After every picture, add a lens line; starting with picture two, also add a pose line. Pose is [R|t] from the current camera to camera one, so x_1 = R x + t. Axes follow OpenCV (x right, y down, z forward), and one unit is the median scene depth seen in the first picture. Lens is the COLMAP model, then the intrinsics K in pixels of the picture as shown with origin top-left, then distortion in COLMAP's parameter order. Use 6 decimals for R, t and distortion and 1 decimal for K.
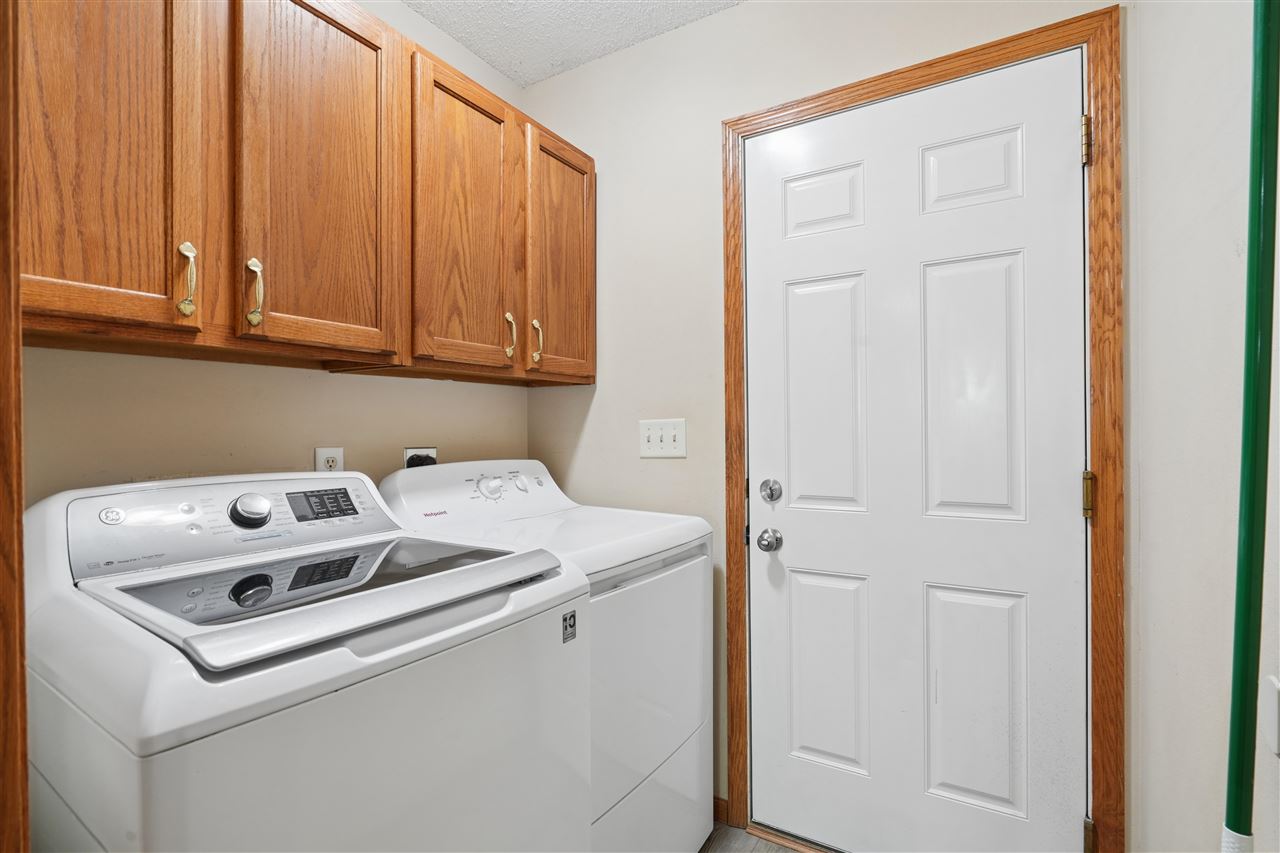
lens RADIAL K [[587.4, 0, 638.1], [0, 587.4, 429.8], [0, 0, 1]] dist [-0.005171, -0.000479]
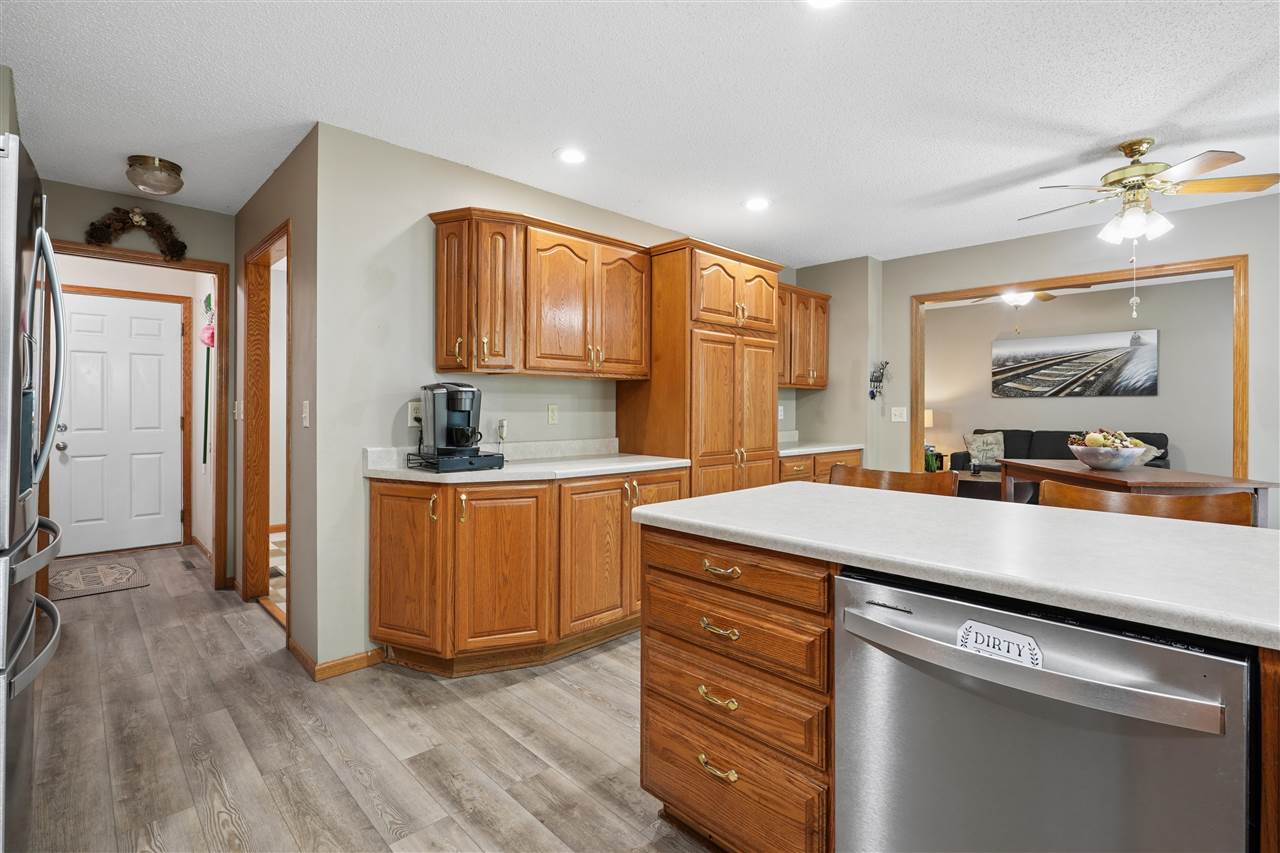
lens RADIAL K [[587.4, 0, 641.6], [0, 587.4, 407.0], [0, 0, 1]] dist [-0.005171, -0.000479]
pose [[0.241507, 0.005448, 0.970384, -2.146705], [-0.002117, 0.999985, -0.005087, 0.022442], [-0.970397, -0.000825, 0.241515, -2.746378]]
